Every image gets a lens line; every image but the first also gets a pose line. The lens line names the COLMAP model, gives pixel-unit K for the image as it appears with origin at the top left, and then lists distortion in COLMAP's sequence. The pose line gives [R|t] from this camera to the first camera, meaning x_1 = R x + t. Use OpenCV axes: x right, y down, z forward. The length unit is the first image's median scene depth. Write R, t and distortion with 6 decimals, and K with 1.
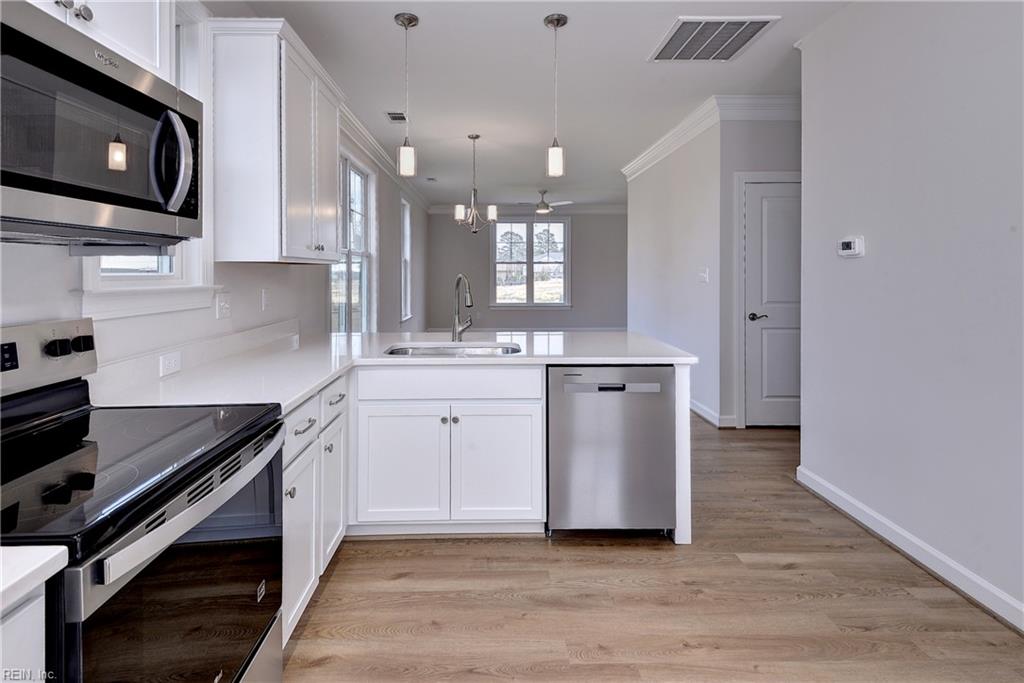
lens RADIAL K [[485.1, 0, 497.9], [0, 485.1, 269.3], [0, 0, 1]] dist [0.014128, -0.000613]
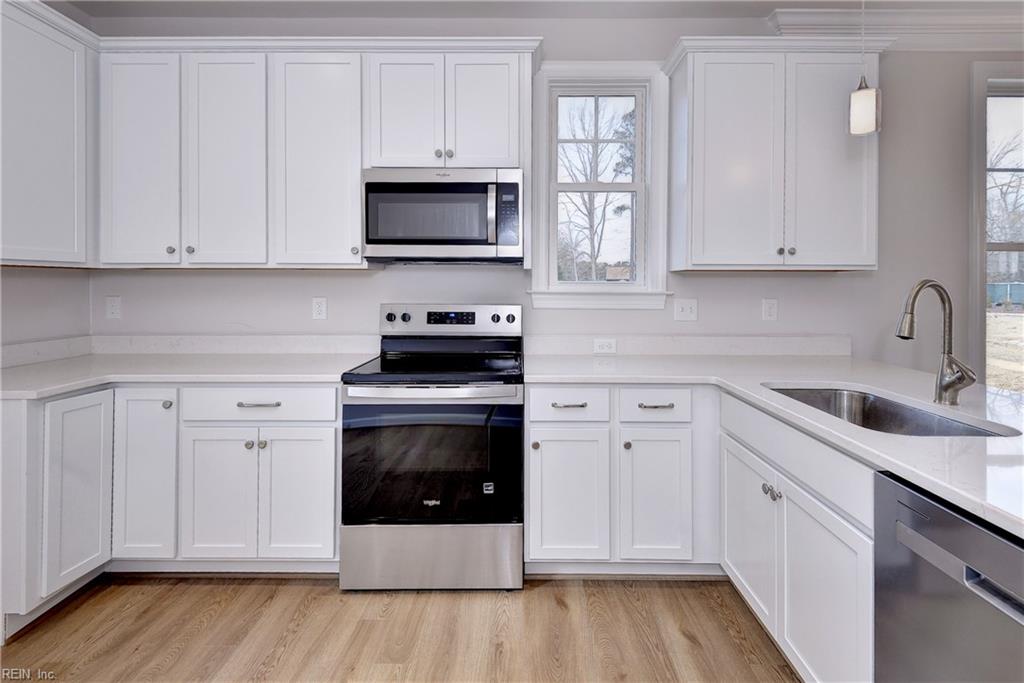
lens RADIAL K [[484.7, 0, 516.3], [0, 484.7, 282.0], [0, 0, 1]] dist [0.012291, -0.000595]
pose [[-0.025871, -0.008012, -0.999633, 0.619806], [0.002096, 0.999965, -0.008069, 0.019148], [0.999663, -0.002304, -0.025854, 0.682948]]
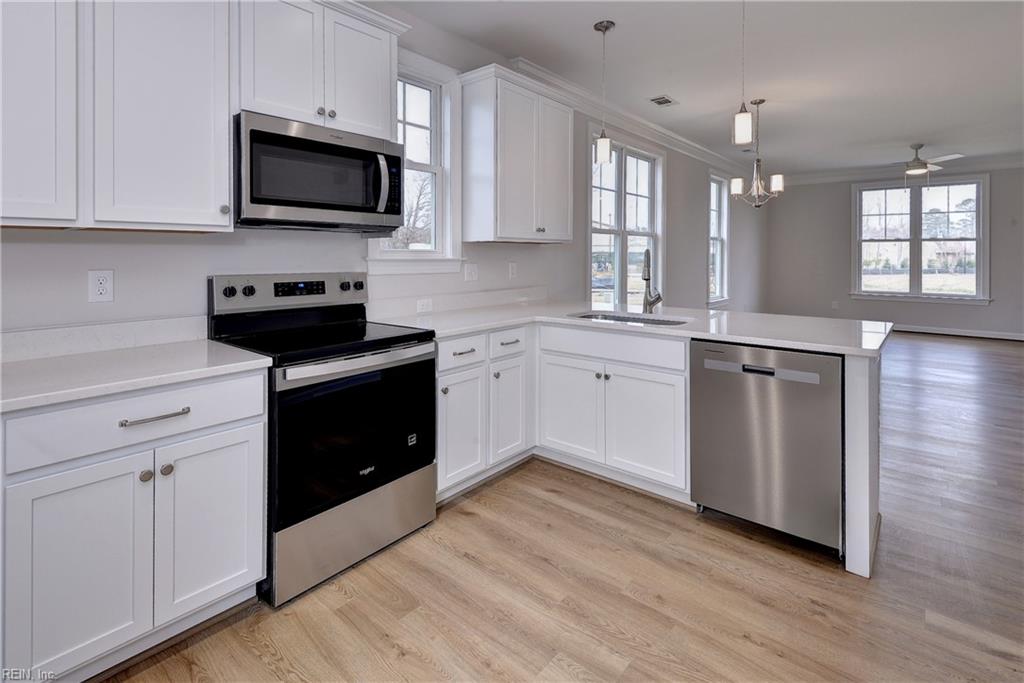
lens RADIAL K [[490.3, 0, 508.8], [0, 490.3, 254.8], [0, 0, 1]] dist [0.003235, -0.001079]
pose [[0.747587, -0.000859, -0.664163, 0.517359], [0.004715, 0.999981, 0.004014, 0.019264], [0.664147, -0.006132, 0.747577, -0.005358]]
